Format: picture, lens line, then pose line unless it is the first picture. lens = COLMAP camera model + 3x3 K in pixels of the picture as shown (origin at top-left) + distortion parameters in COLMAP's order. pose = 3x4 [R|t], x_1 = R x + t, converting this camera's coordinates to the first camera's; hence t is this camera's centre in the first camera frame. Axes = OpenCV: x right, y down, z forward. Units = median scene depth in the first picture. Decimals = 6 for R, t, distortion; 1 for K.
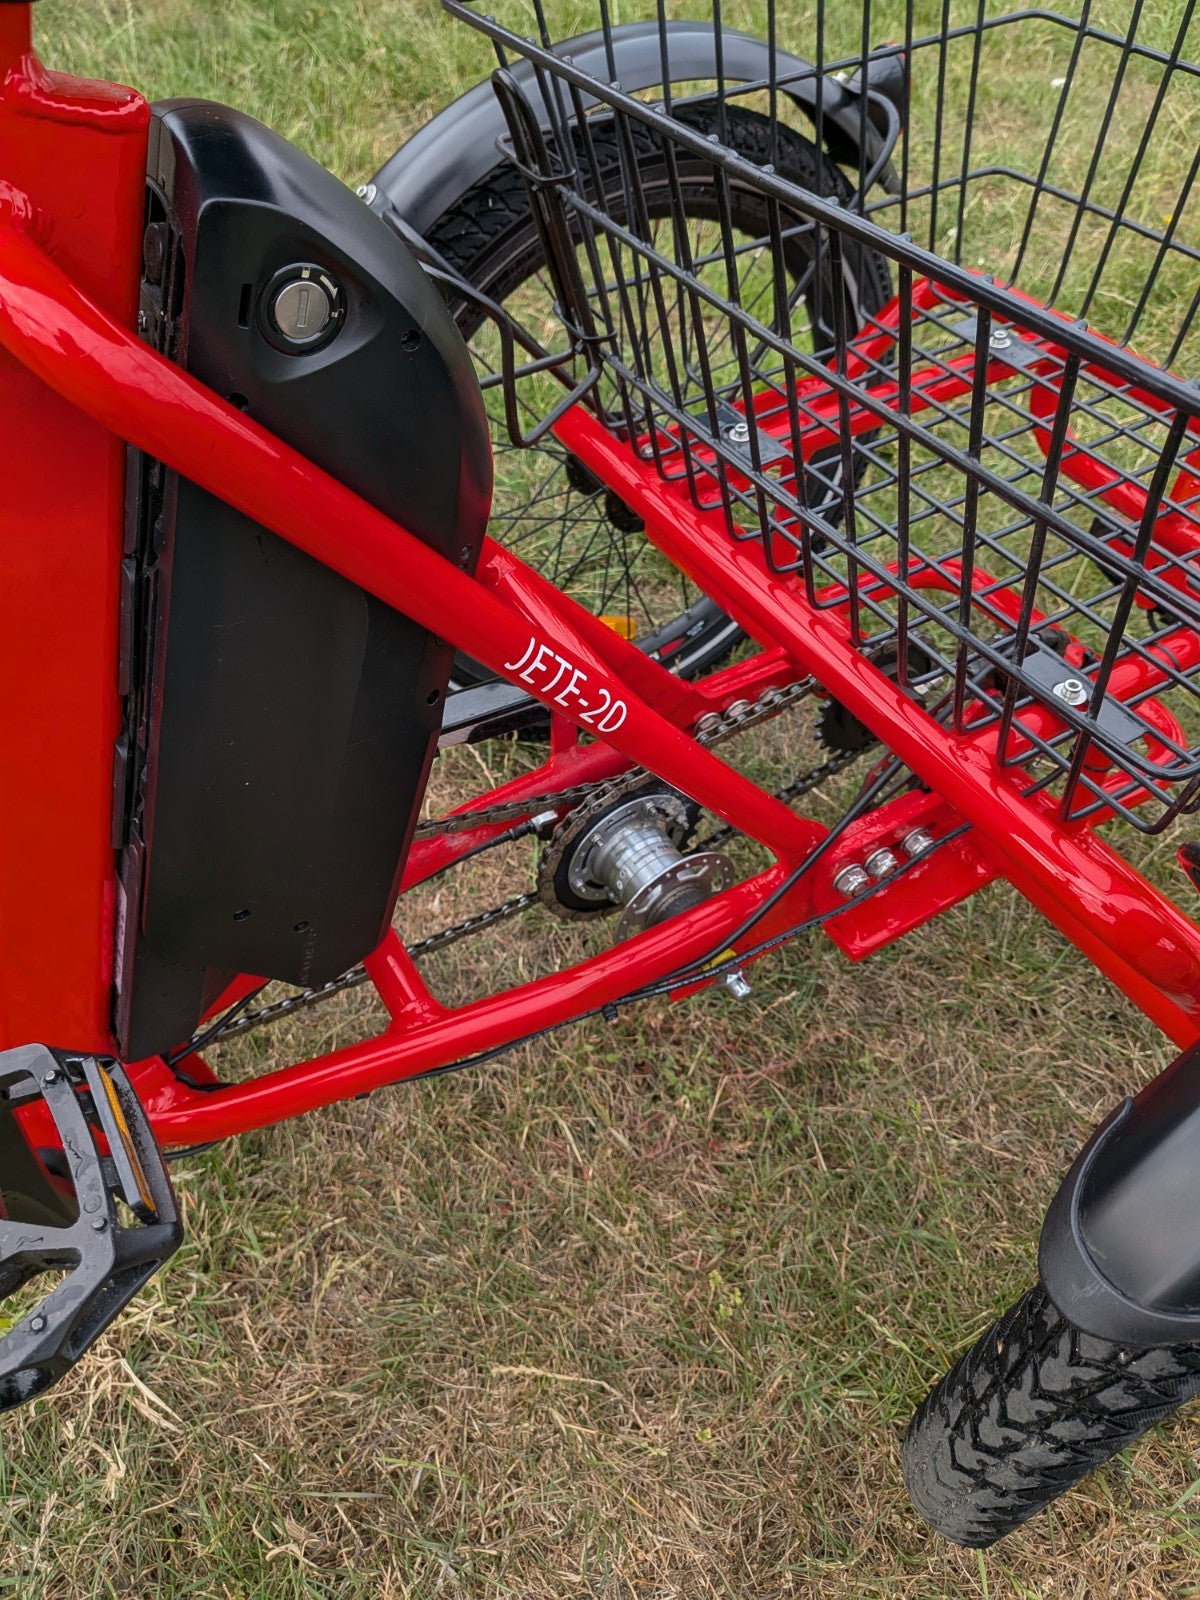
lens RADIAL K [[1216.2, 0, 600.0], [0, 1216.2, 800.0], [0, 0, 1]] dist [0.078934, -0.172503]
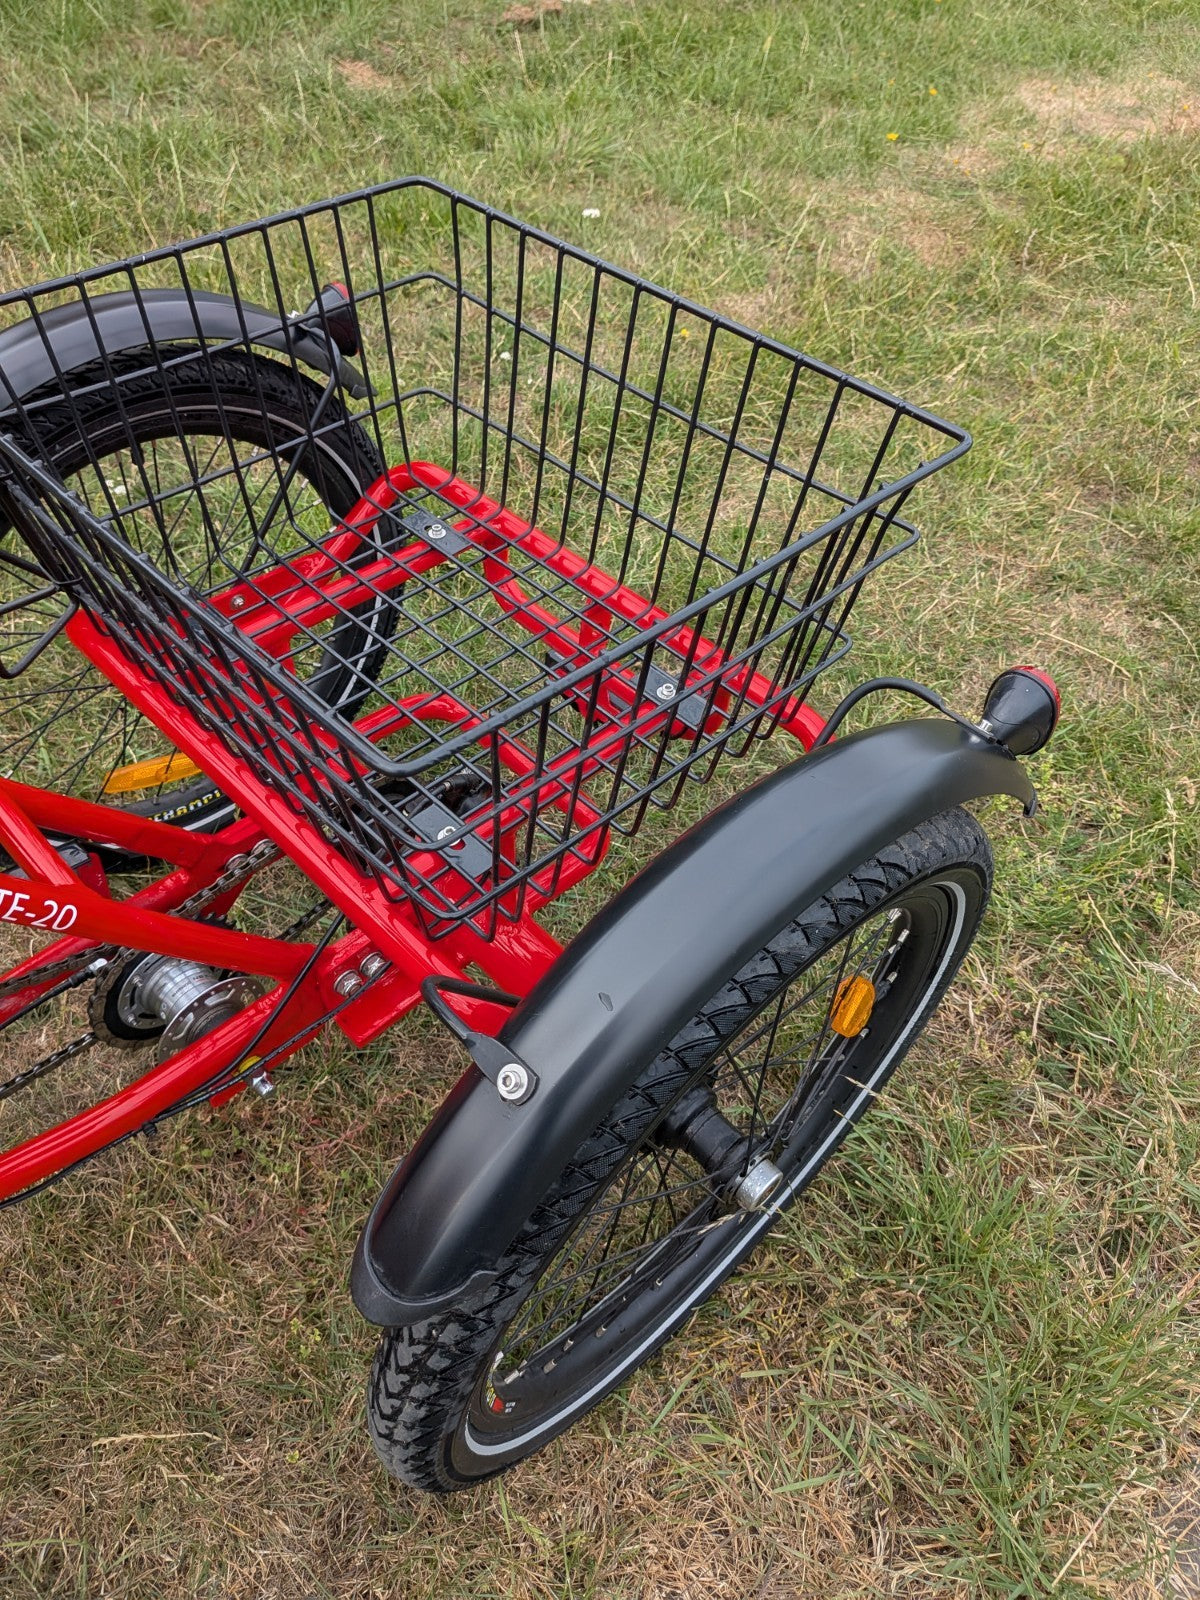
lens RADIAL K [[1173.8, 0, 574.3], [0, 1173.8, 796.4], [0, 0, 1]] dist [0.004040, -0.030246]
pose [[0.966287, -0.127435, 0.223716, 0.170717], [0.135967, 0.990444, -0.023089, -0.059214], [-0.218636, 0.052729, 0.974381, -0.208939]]
